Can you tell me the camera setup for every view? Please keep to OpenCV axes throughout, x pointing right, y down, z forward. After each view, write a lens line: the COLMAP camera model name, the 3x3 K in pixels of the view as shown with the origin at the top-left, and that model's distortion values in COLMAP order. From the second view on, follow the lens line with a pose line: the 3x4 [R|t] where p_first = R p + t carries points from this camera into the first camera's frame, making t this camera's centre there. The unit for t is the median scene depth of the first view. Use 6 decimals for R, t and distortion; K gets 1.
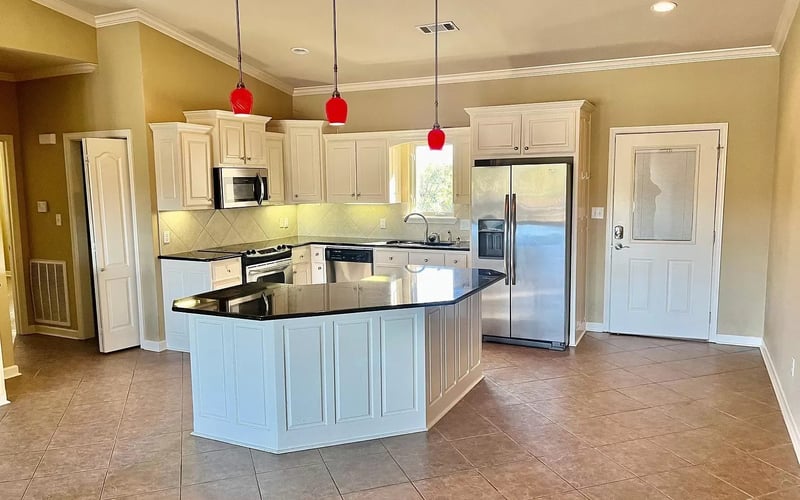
lens RADIAL K [[602.1, 0, 400.0], [0, 602.1, 250.0], [0, 0, 1]] dist [0.074151, -0.089926]
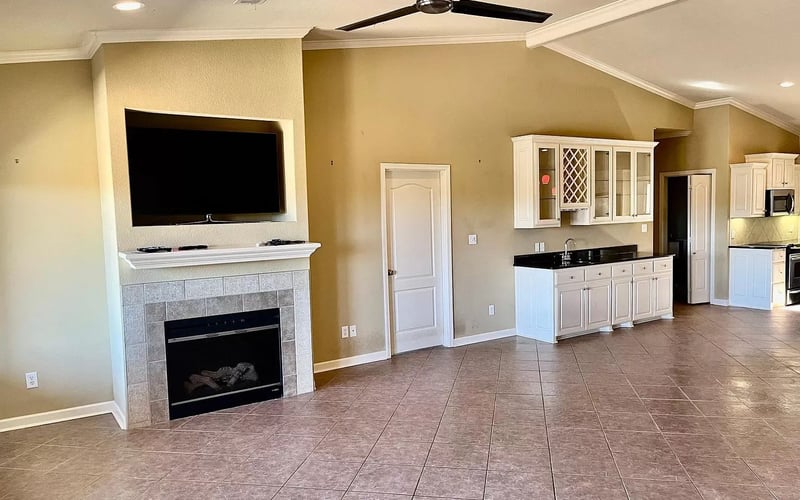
lens RADIAL K [[602.1, 0, 407.5], [0, 602.1, 255.6], [0, 0, 1]] dist [0.071159, -0.087325]
pose [[0.868985, 0.024980, -0.494207, -0.331497], [-0.038660, 0.999100, -0.017478, 0.093922], [0.493326, 0.034294, 0.869168, -0.801464]]
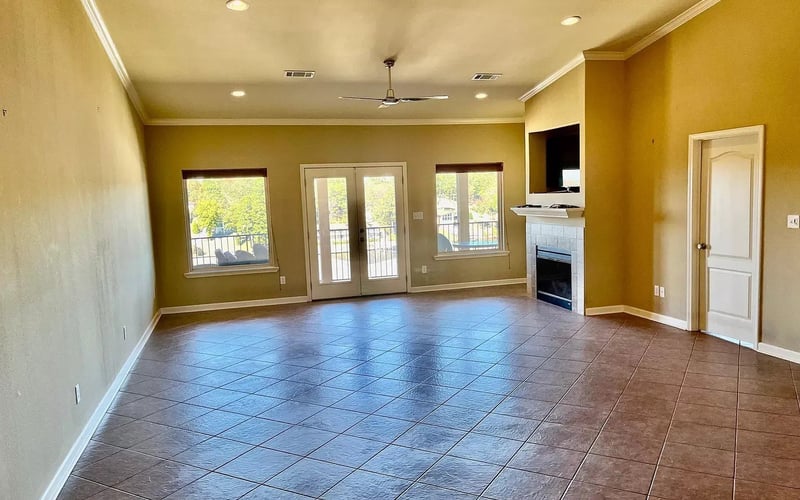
lens RADIAL K [[602.1, 0, 400.0], [0, 602.1, 250.0], [0, 0, 1]] dist [0.074151, -0.089926]
pose [[-0.738869, 0.098724, -0.666578, 0.453614], [-0.035194, 0.982206, 0.184481, -0.137322], [0.672929, 0.159767, -0.722247, 1.152397]]
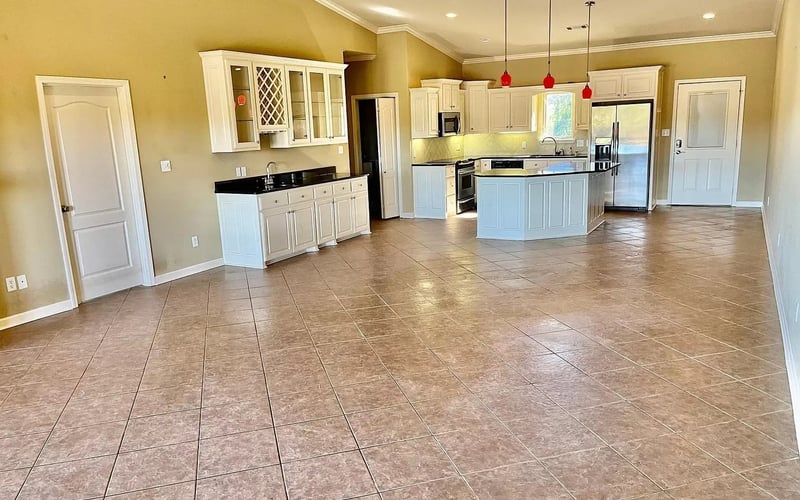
lens RADIAL K [[602.1, 0, 400.0], [0, 602.1, 250.0], [0, 0, 1]] dist [0.074151, -0.089926]
pose [[0.998393, -0.016211, -0.054300, -0.333583], [0.021195, 0.995487, 0.092497, 0.094009], [0.052555, -0.093499, 0.994231, -0.770442]]
